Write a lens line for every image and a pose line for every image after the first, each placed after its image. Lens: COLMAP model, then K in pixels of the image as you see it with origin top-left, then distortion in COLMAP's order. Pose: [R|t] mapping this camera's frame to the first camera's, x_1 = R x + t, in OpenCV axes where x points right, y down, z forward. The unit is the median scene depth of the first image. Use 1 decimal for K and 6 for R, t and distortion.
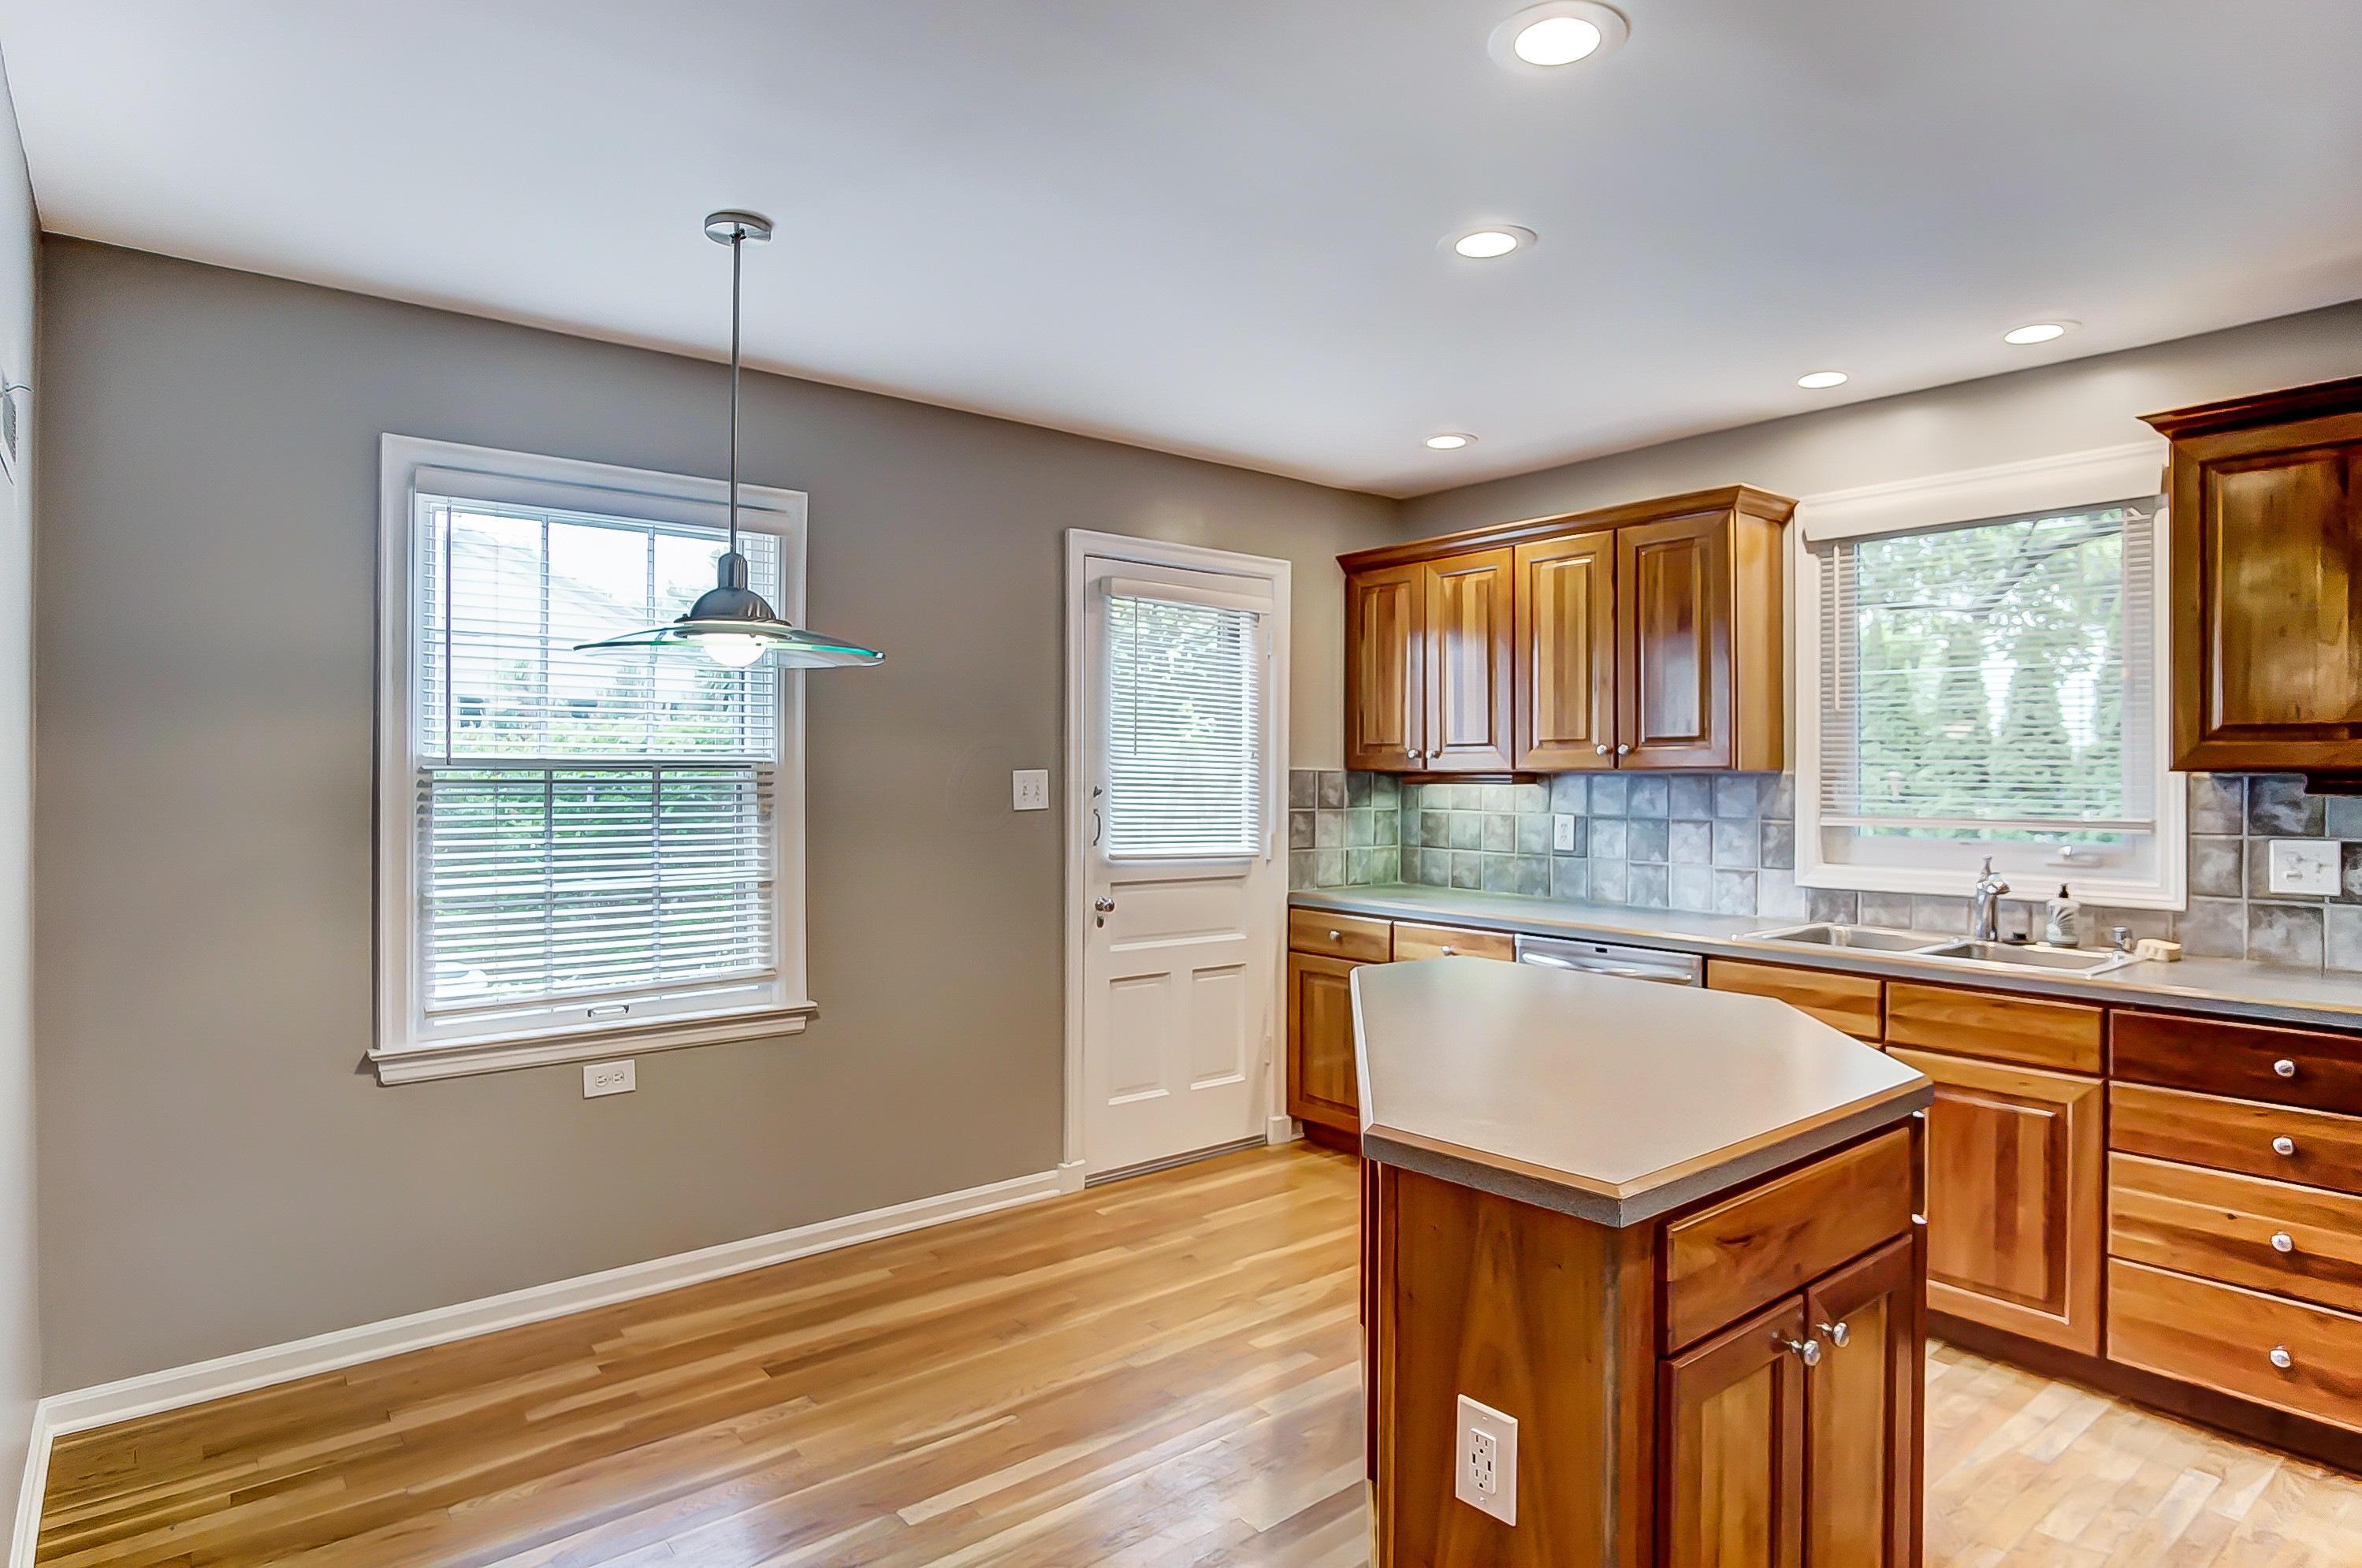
lens RADIAL K [[1278.4, 0, 1185.4], [0, 1278.4, 769.8], [0, 0, 1]] dist [-0.019558, 0.000841]
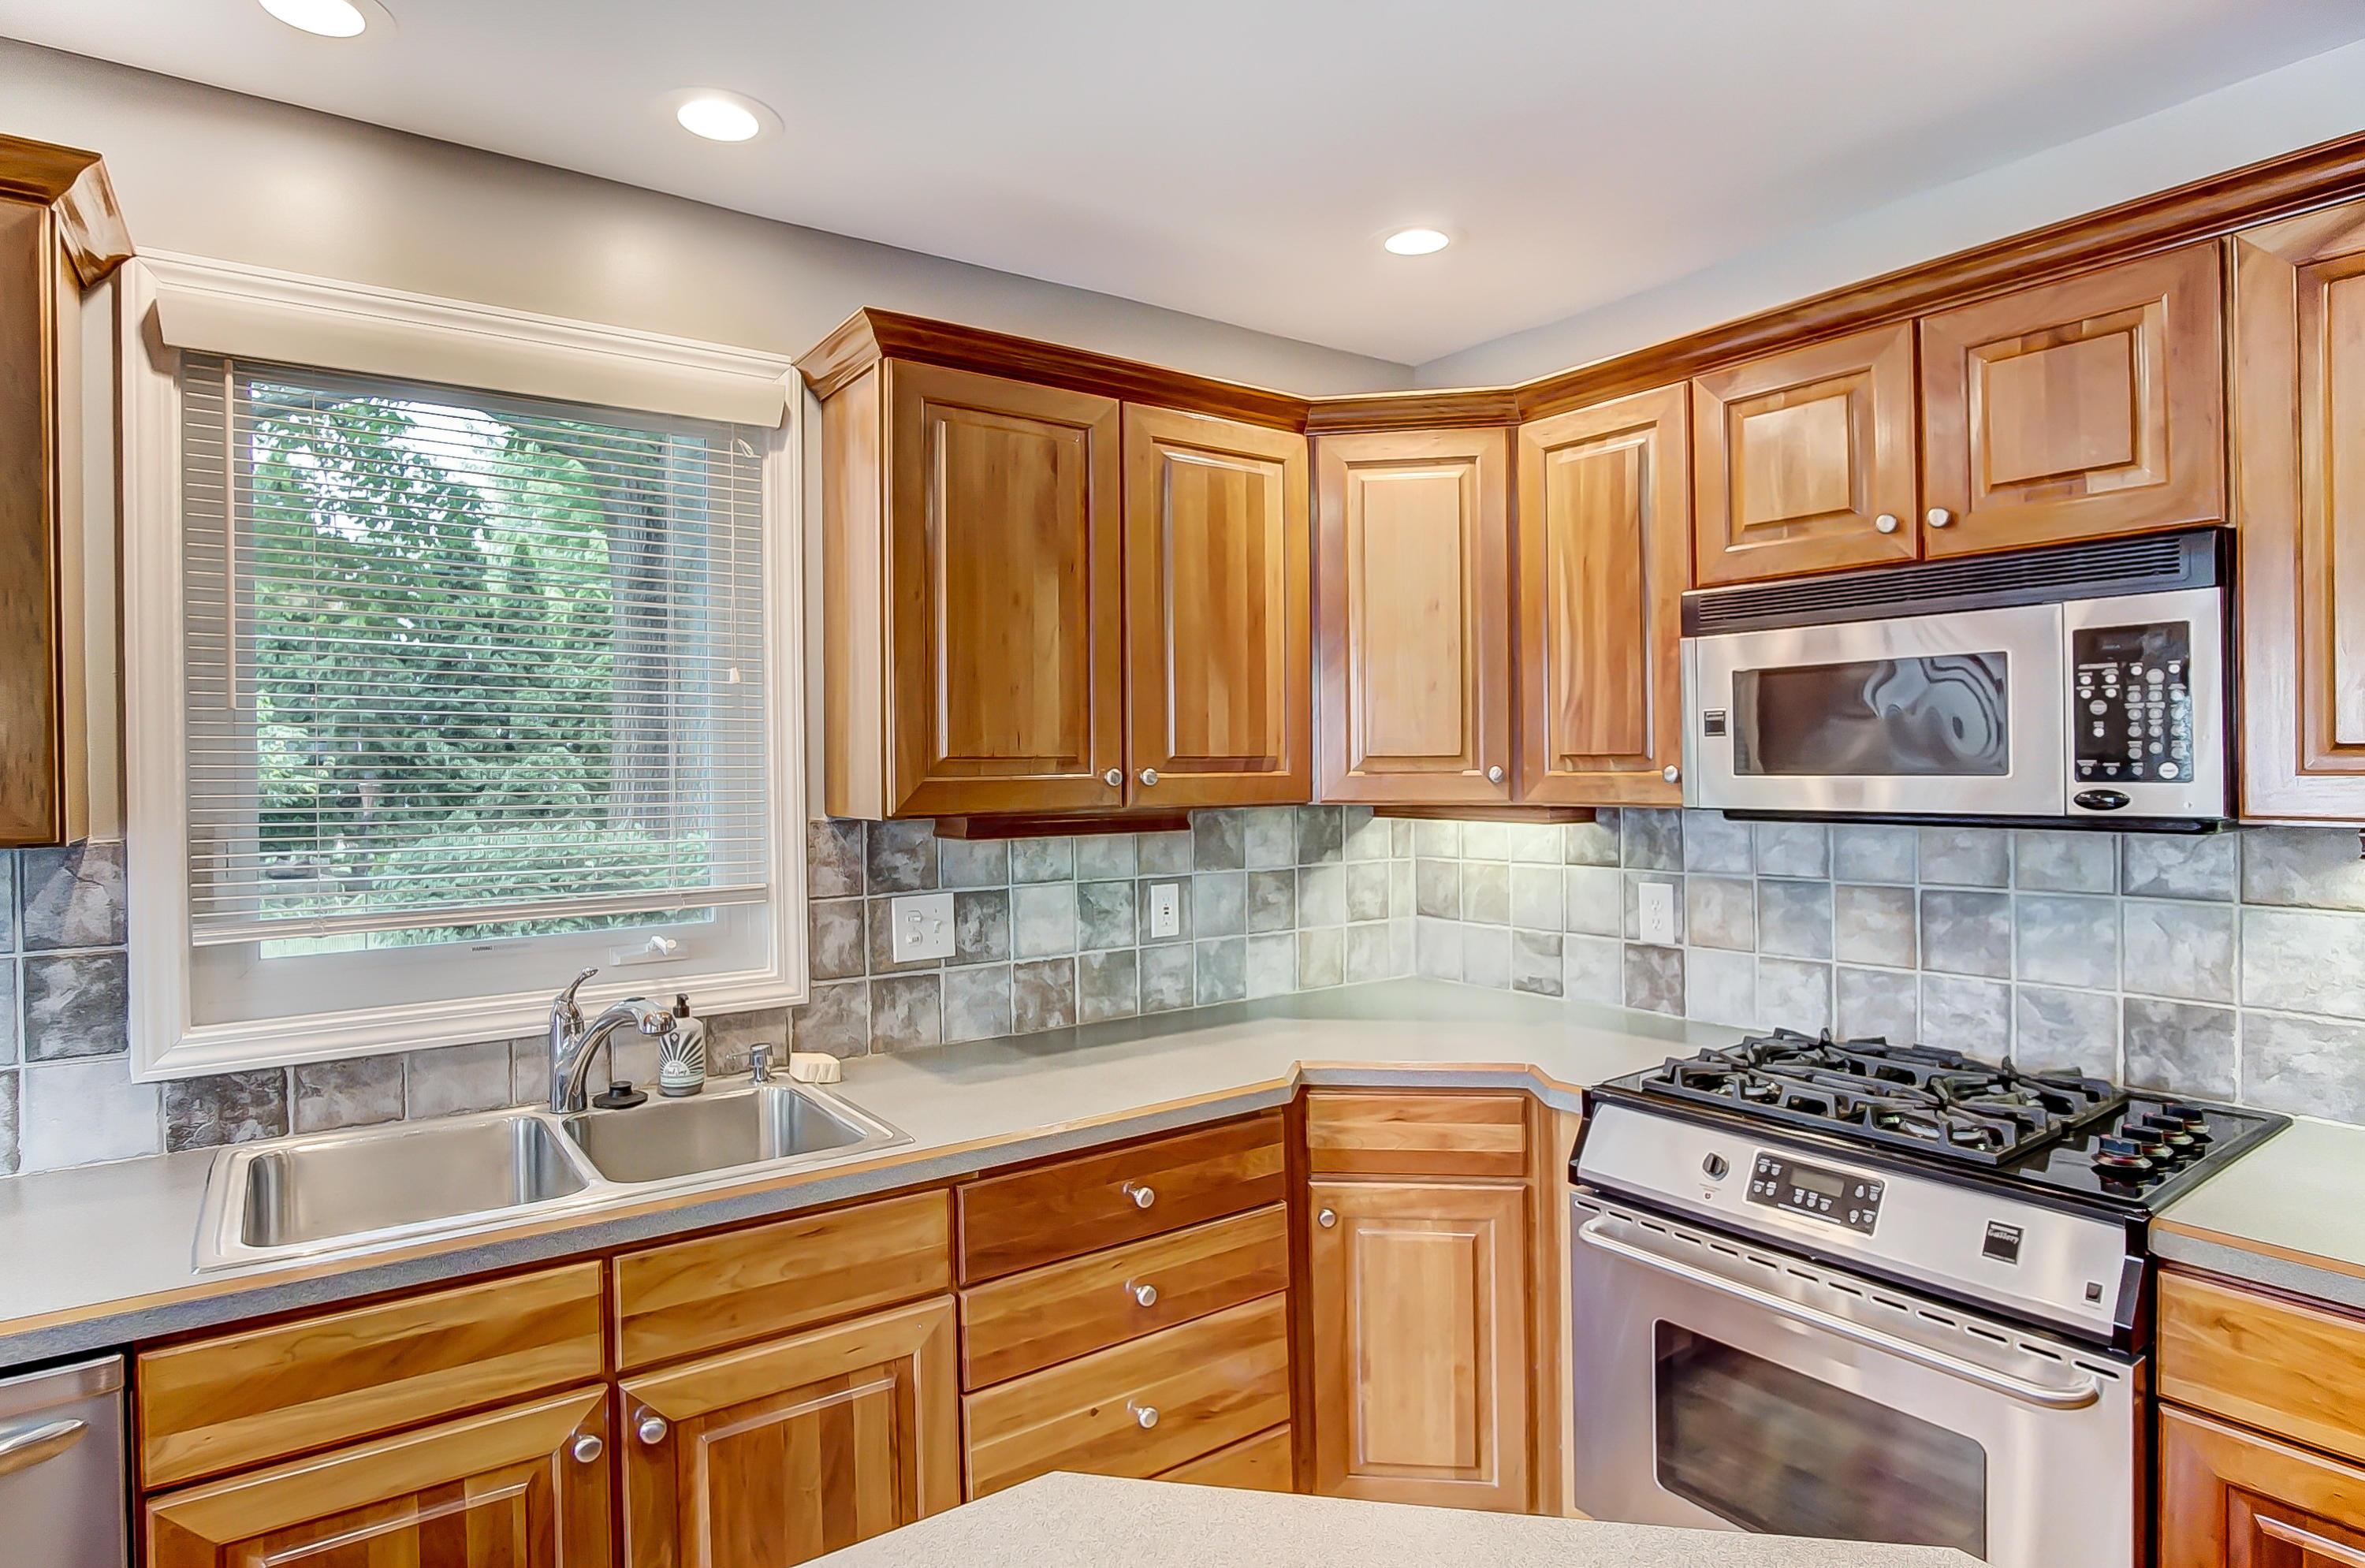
lens RADIAL K [[1272.6, 0, 1185.2], [0, 1272.6, 768.1], [0, 0, 1]] dist [-0.034964, 0.010197]
pose [[0.069118, -0.008222, 0.997575, 0.054902], [0.009003, 0.999930, 0.007618, -0.023959], [-0.997568, 0.008454, 0.069187, 0.586127]]
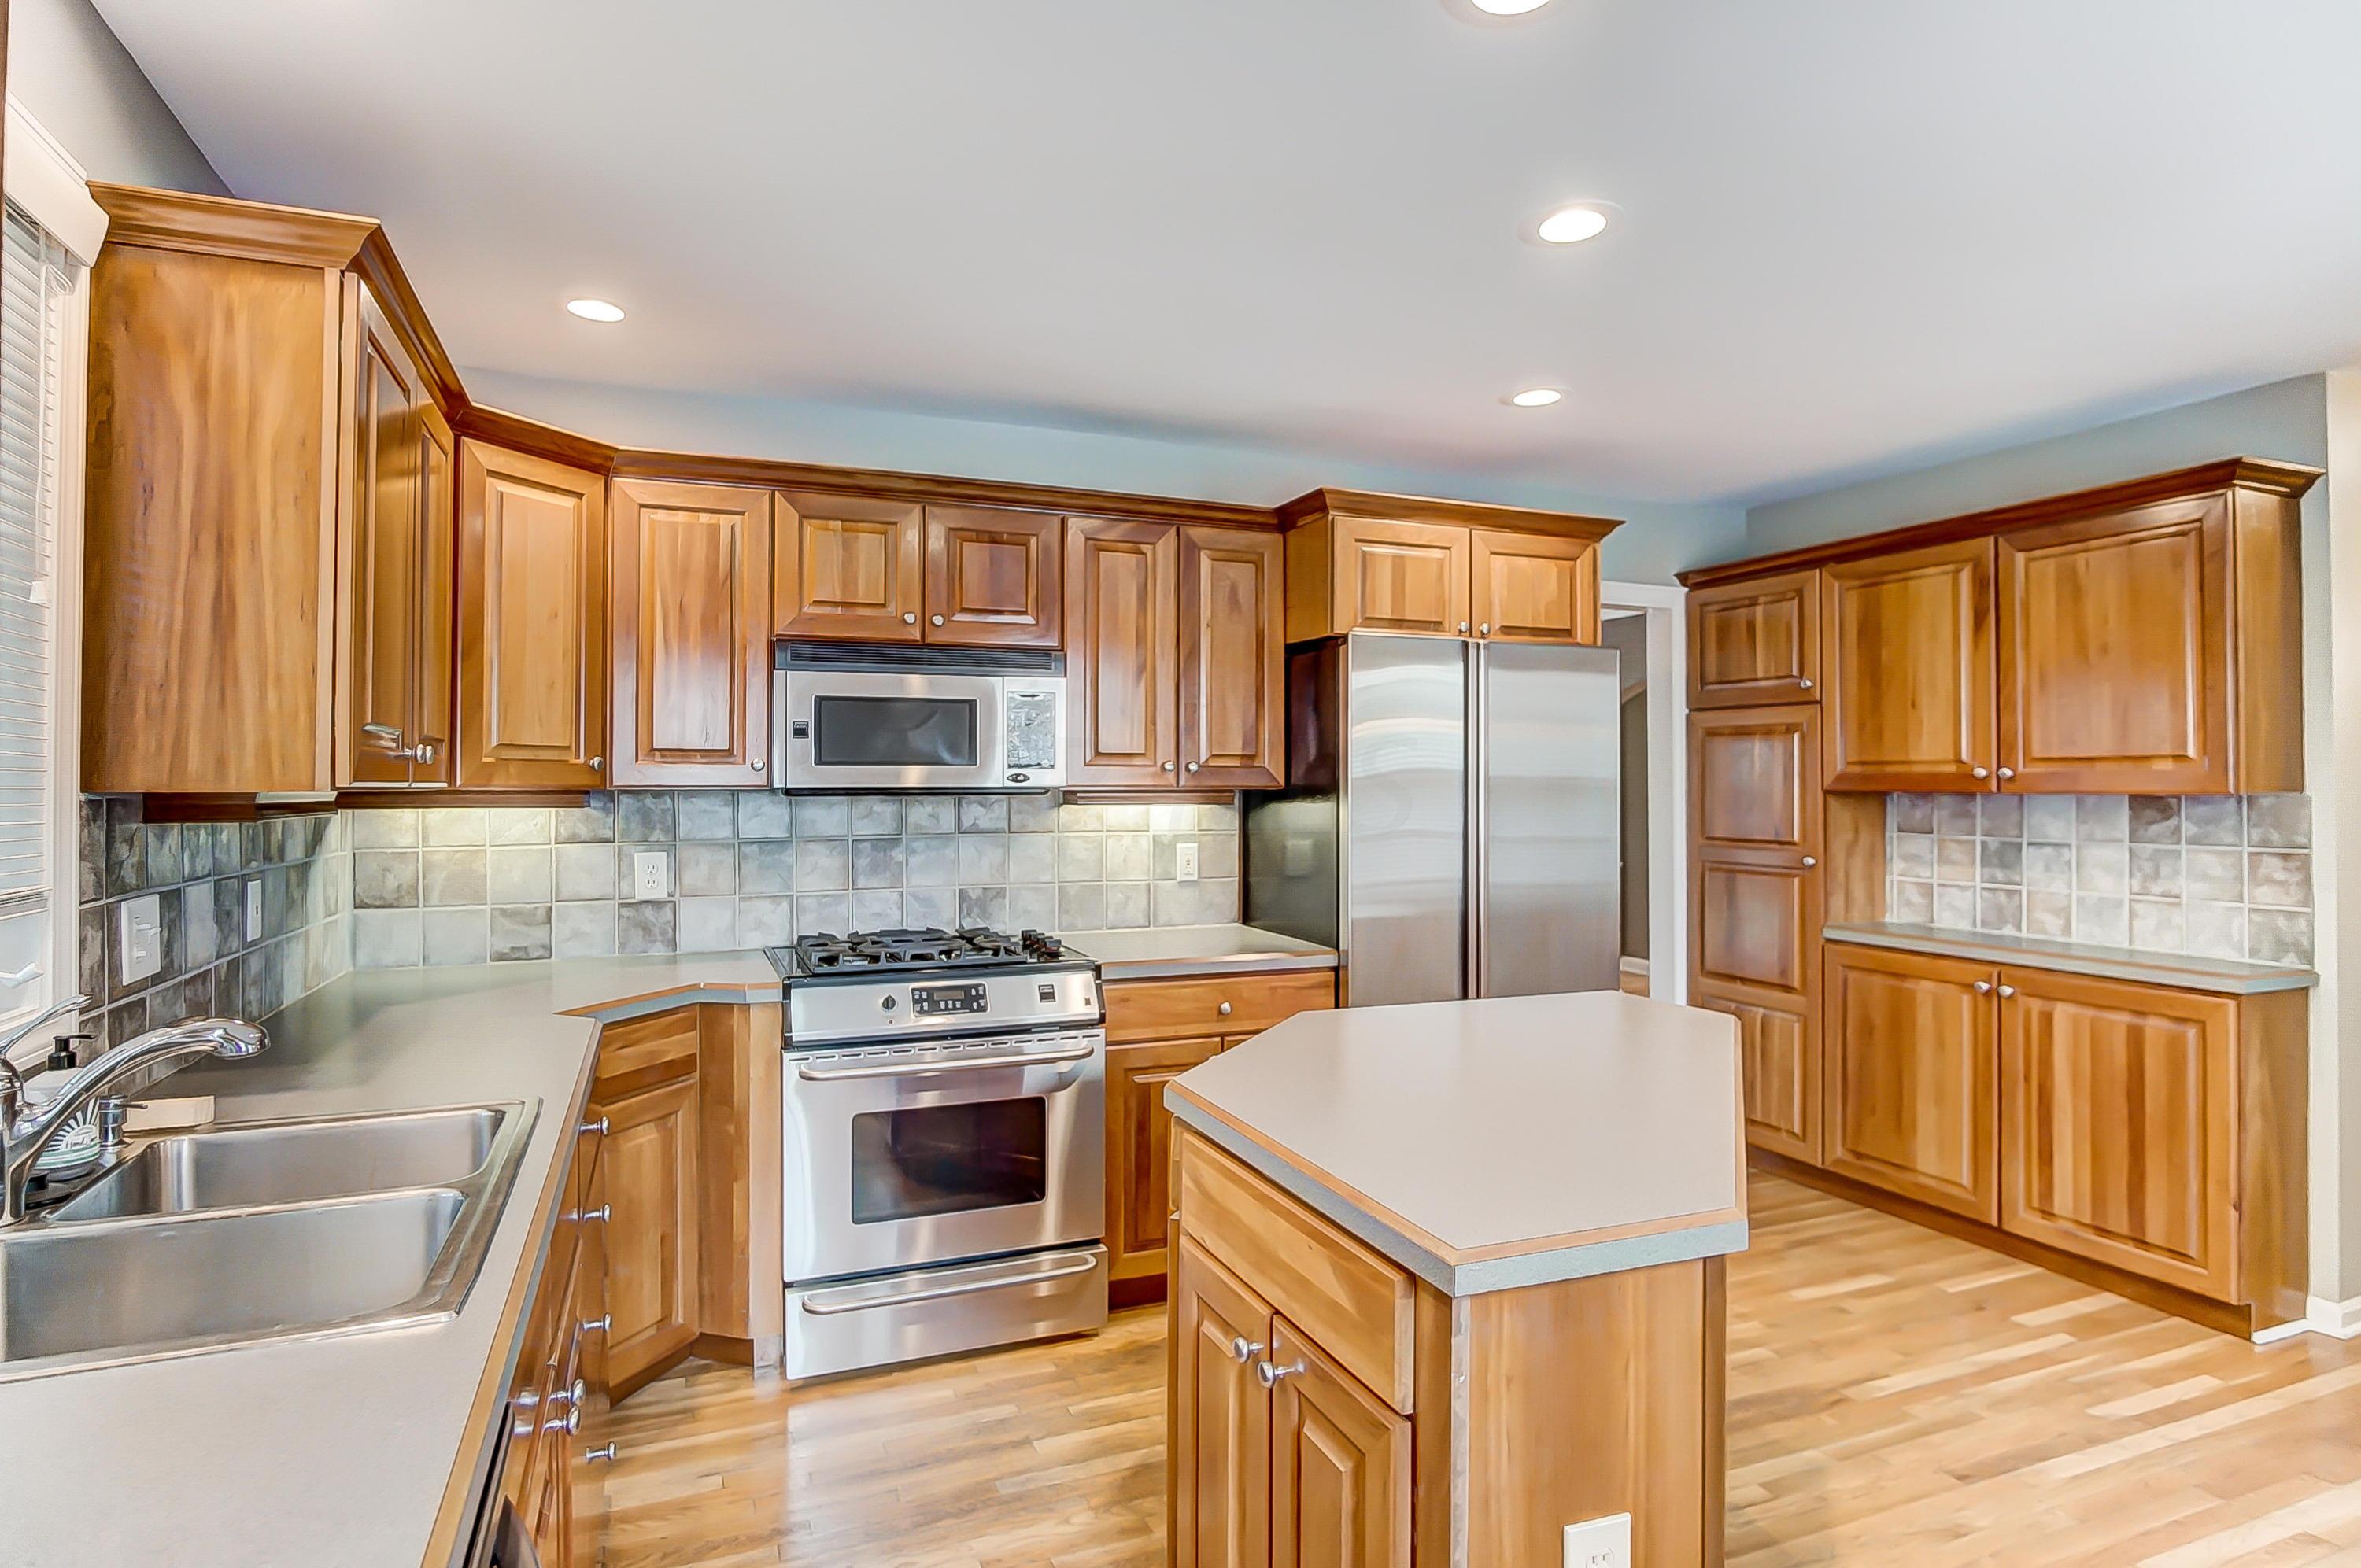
lens RADIAL K [[1270.3, 0, 1183.2], [0, 1270.3, 768.1], [0, 0, 1]] dist [-0.034964, 0.010197]
pose [[-0.955557, 0.000255, 0.294806, 0.143715], [-0.003717, 0.999910, -0.012914, -0.002653], [-0.294783, -0.013436, -0.955470, 1.105705]]
